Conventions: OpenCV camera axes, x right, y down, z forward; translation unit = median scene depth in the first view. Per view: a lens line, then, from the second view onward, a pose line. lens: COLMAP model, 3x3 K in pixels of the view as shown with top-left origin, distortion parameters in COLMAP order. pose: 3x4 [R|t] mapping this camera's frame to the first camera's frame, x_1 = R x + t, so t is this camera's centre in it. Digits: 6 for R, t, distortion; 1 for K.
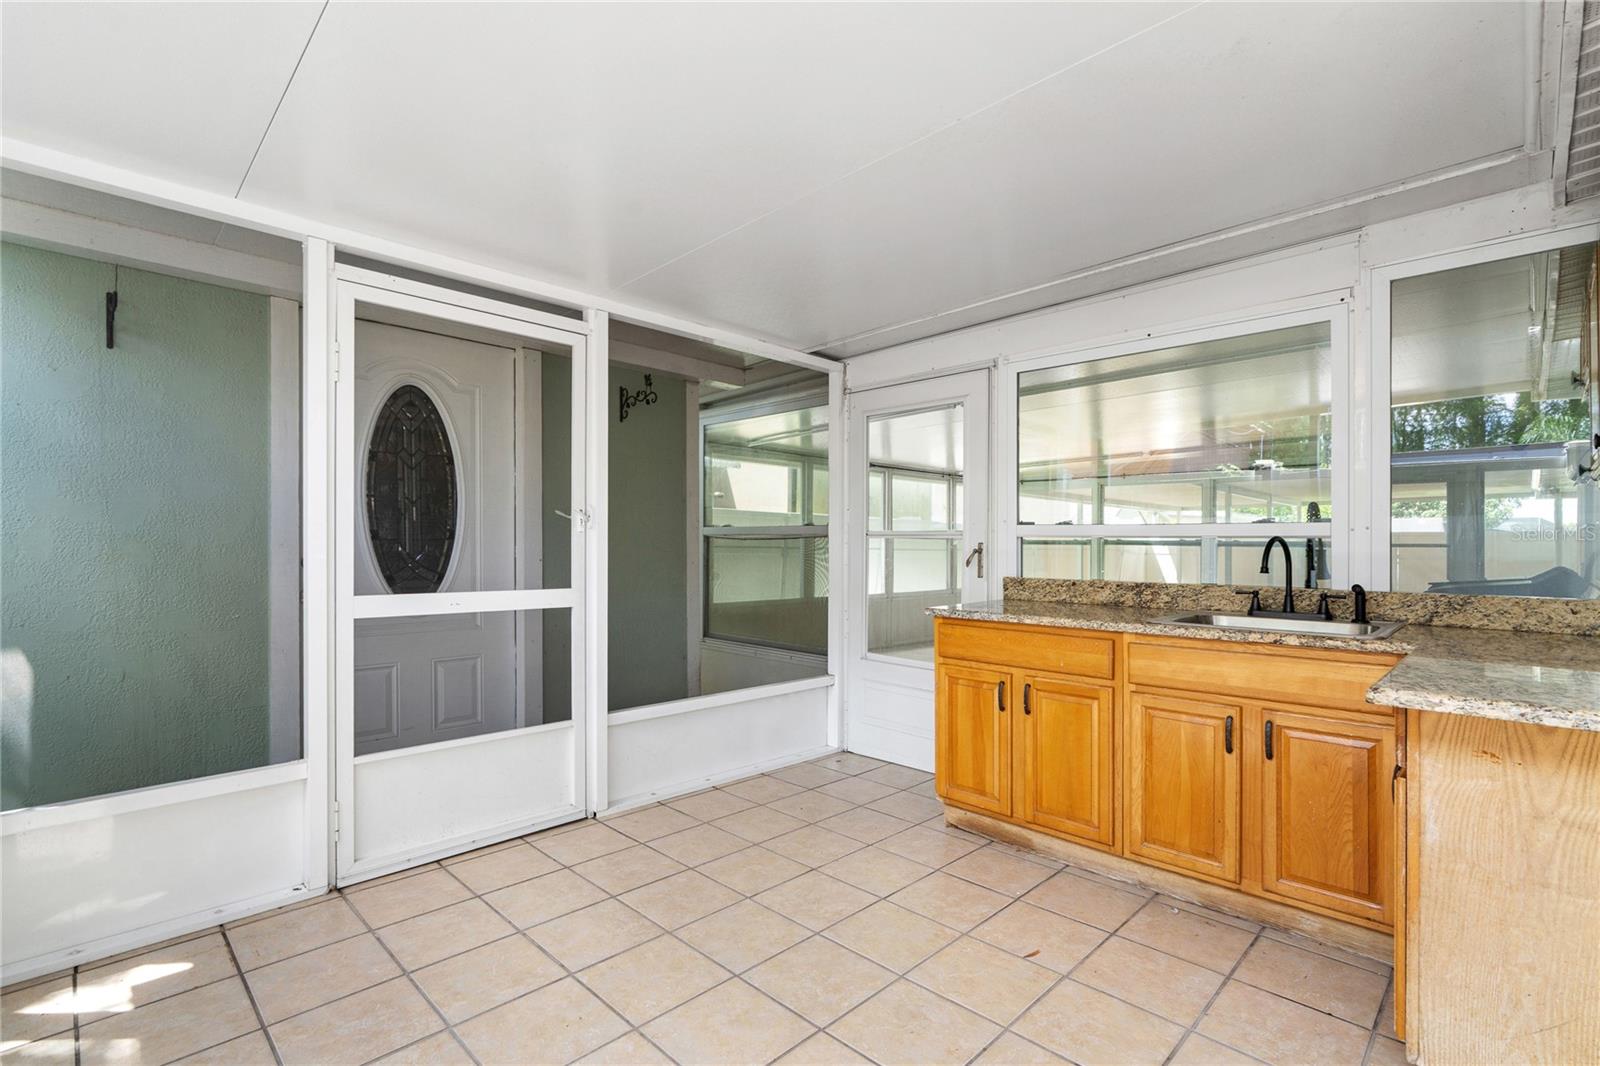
lens RADIAL K [[734.0, 0, 801.1], [0, 734.0, 543.6], [0, 0, 1]] dist [-0.004356, 0.000769]
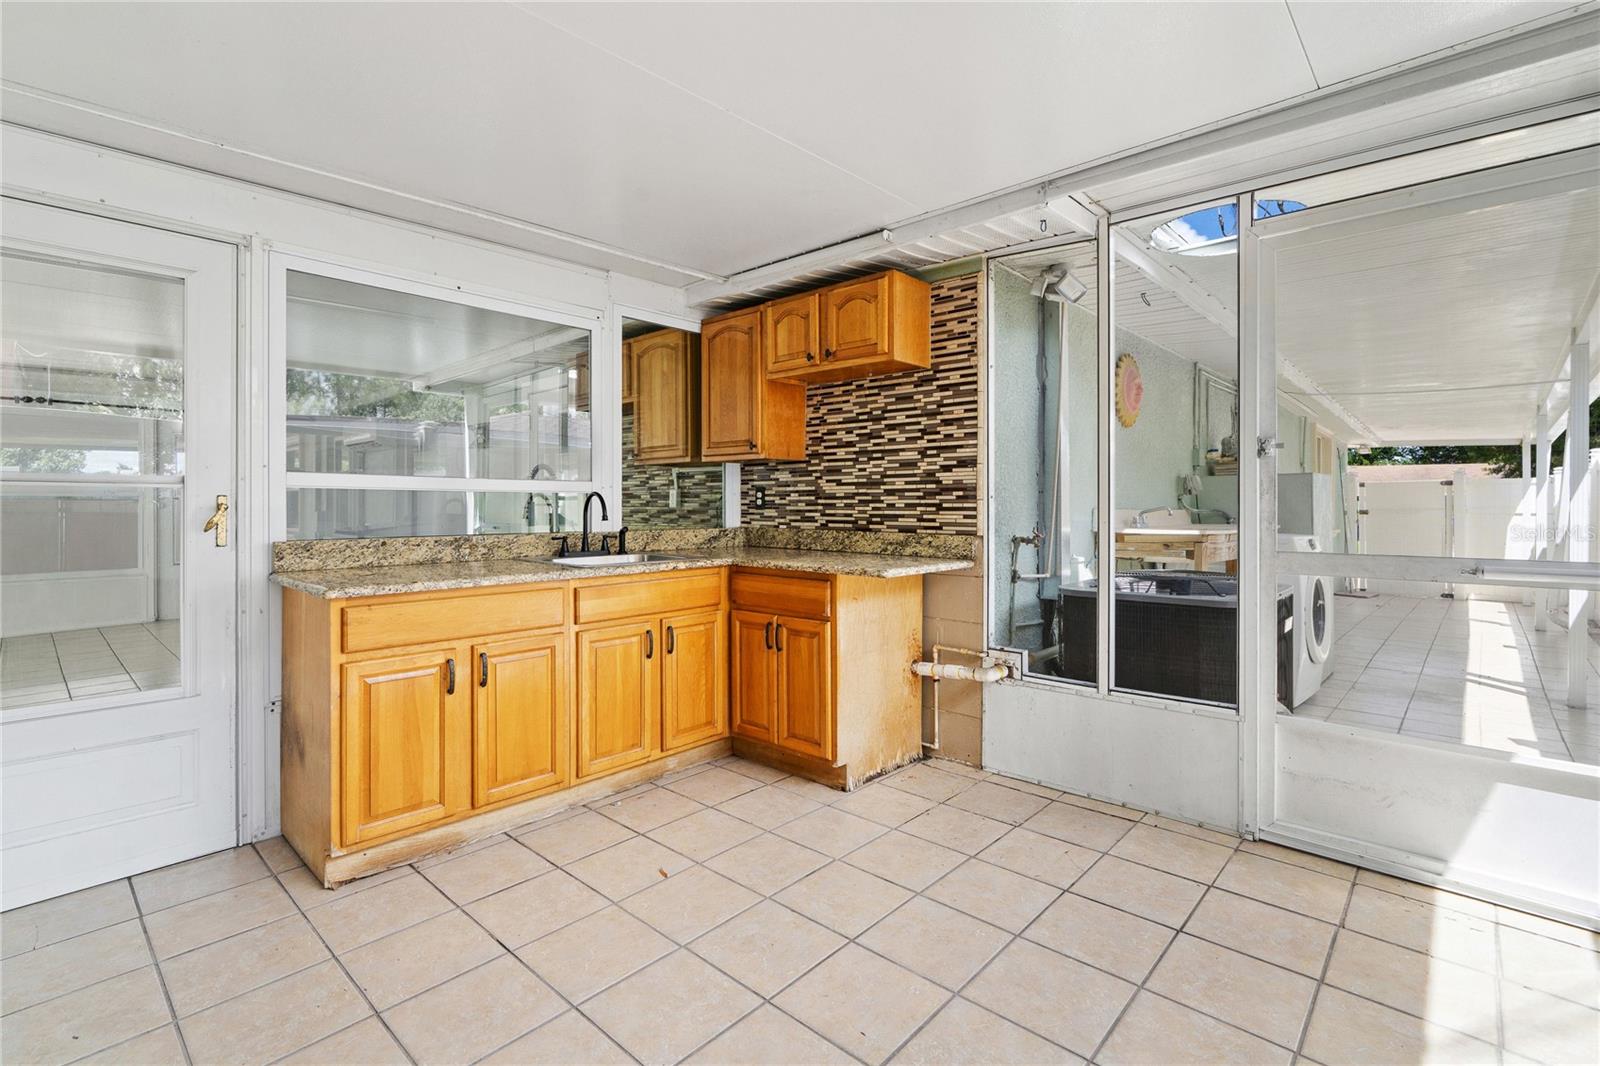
lens RADIAL K [[734.0, 0, 809.4], [0, 734.0, 497.1], [0, 0, 1]] dist [-0.004356, 0.000769]
pose [[-0.039705, 0.002380, 0.999209, -0.610848], [-0.002001, 0.999995, -0.002461, 0.001283], [-0.999209, -0.002097, -0.039700, 0.639454]]
